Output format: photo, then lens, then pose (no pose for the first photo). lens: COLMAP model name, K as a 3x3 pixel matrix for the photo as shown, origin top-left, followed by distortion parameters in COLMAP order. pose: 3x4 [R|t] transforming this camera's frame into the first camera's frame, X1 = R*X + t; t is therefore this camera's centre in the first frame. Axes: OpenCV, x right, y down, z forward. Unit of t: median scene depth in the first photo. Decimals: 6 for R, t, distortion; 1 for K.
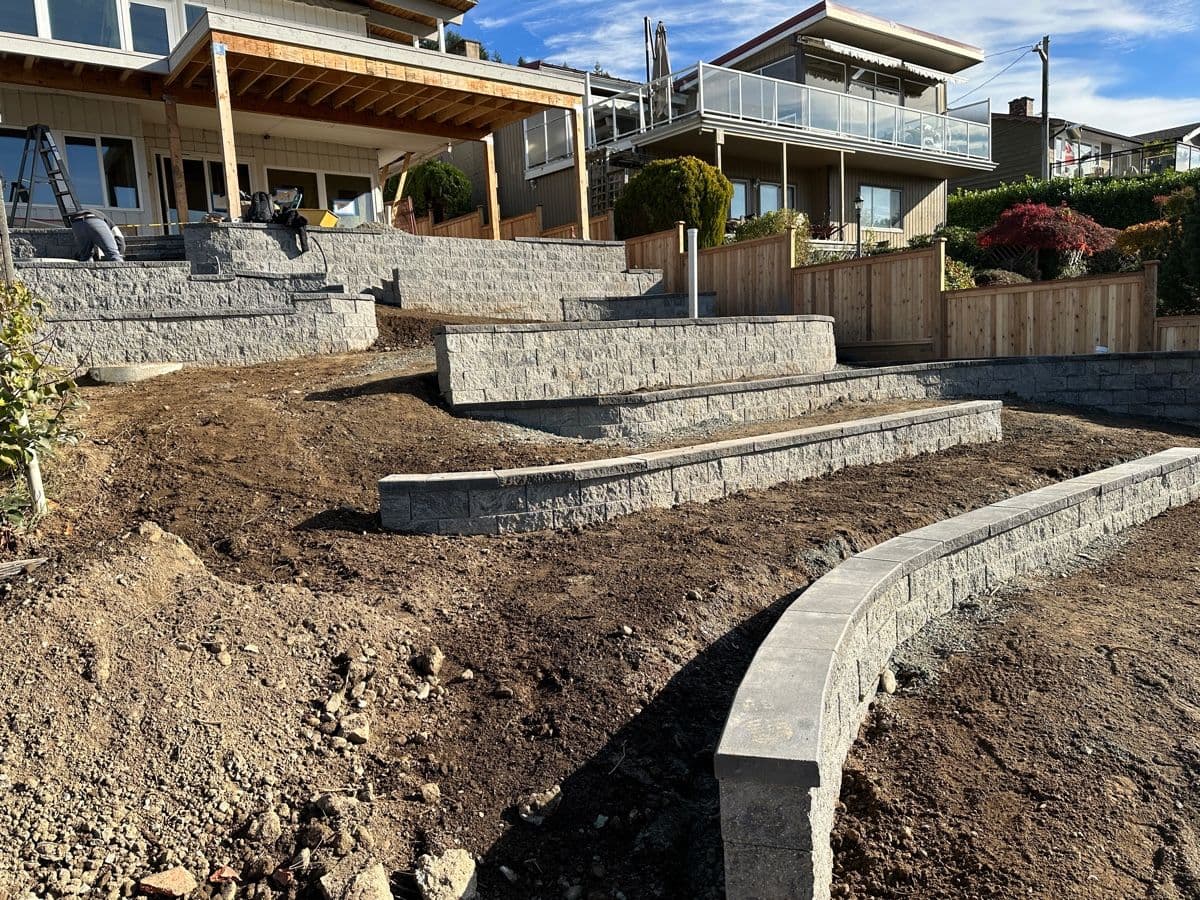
lens RADIAL K [[908.3, 0, 597.9], [0, 908.3, 458.5], [0, 0, 1]] dist [0.084990, -0.127950]
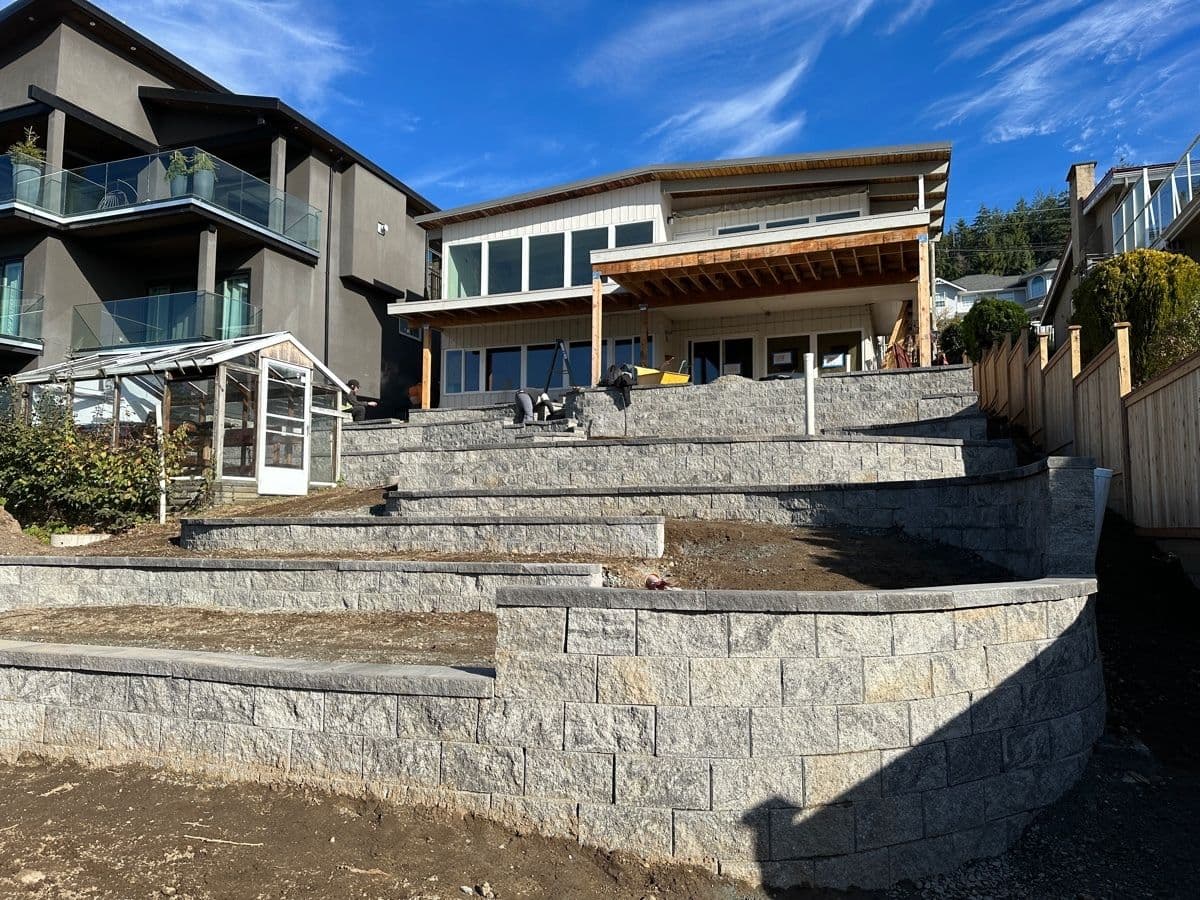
lens RADIAL K [[908.3, 0, 597.9], [0, 908.3, 458.5], [0, 0, 1]] dist [0.084990, -0.127950]
pose [[0.455944, -0.014627, -0.889888, 0.874936], [-0.137495, 0.986704, -0.086665, -0.023494], [0.879324, 0.161870, 0.447870, 0.378948]]
